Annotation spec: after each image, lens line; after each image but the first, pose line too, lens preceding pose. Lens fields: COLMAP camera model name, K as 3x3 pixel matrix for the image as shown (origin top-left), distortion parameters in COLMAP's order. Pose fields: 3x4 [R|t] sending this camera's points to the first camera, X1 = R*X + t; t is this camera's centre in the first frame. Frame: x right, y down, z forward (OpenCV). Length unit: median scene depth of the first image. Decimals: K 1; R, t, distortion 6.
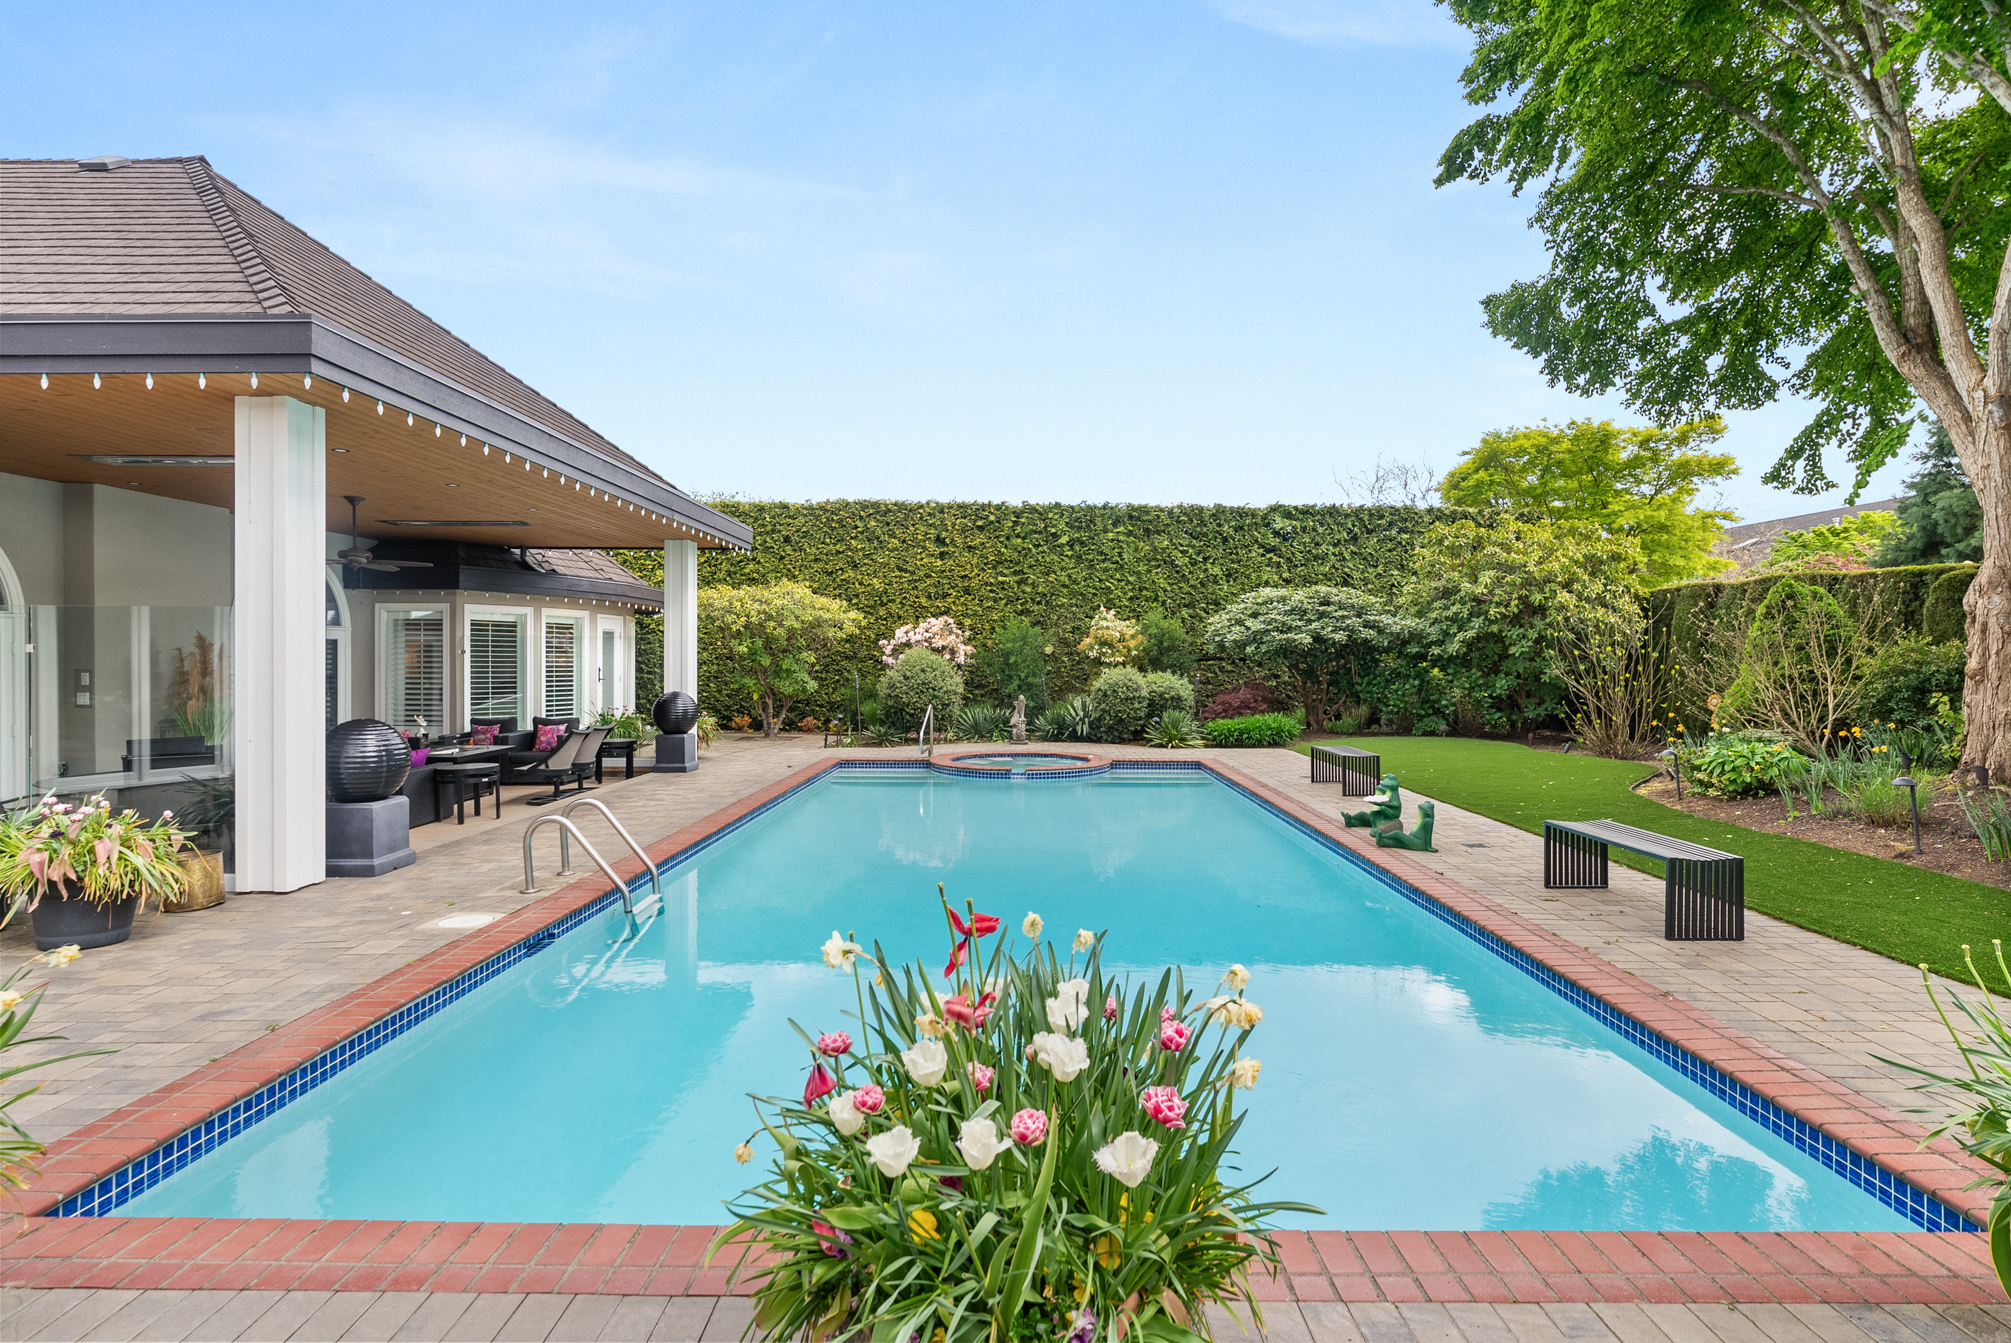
lens RADIAL K [[989.2, 0, 1003.7], [0, 989.2, 665.9], [0, 0, 1]] dist [-0.000723, -0.000034]
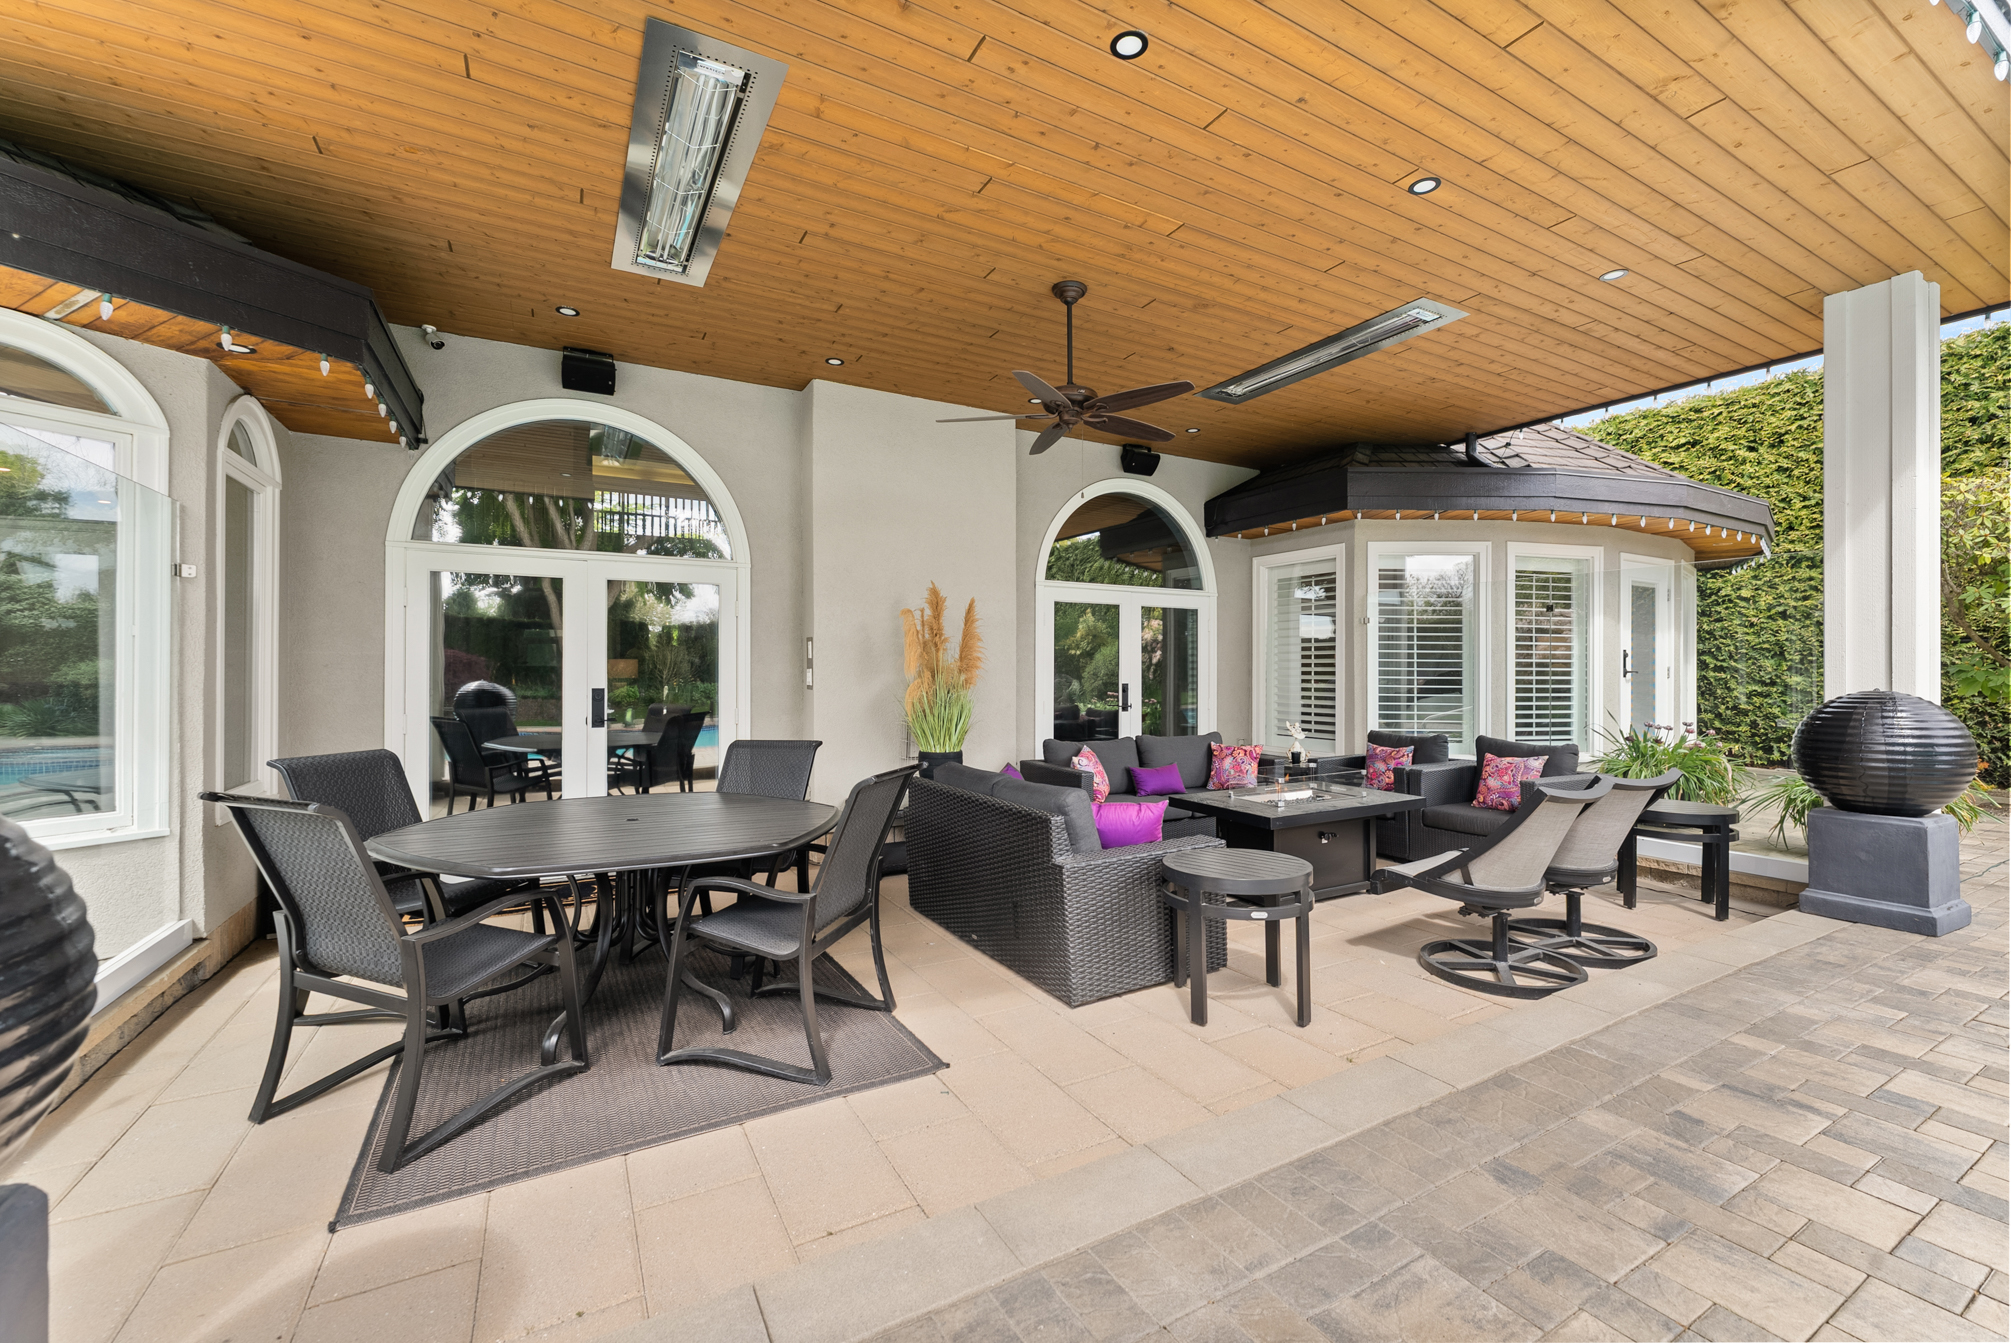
lens RADIAL K [[814.5, 0, 1008.7], [0, 814.5, 669.5], [0, 0, 1]] dist [0.004878, -0.000294]
pose [[0.514669, -0.006548, -0.857364, -0.235035], [-0.005832, 0.999921, -0.011138, 0.022732], [0.857369, 0.010733, 0.514590, 0.566320]]
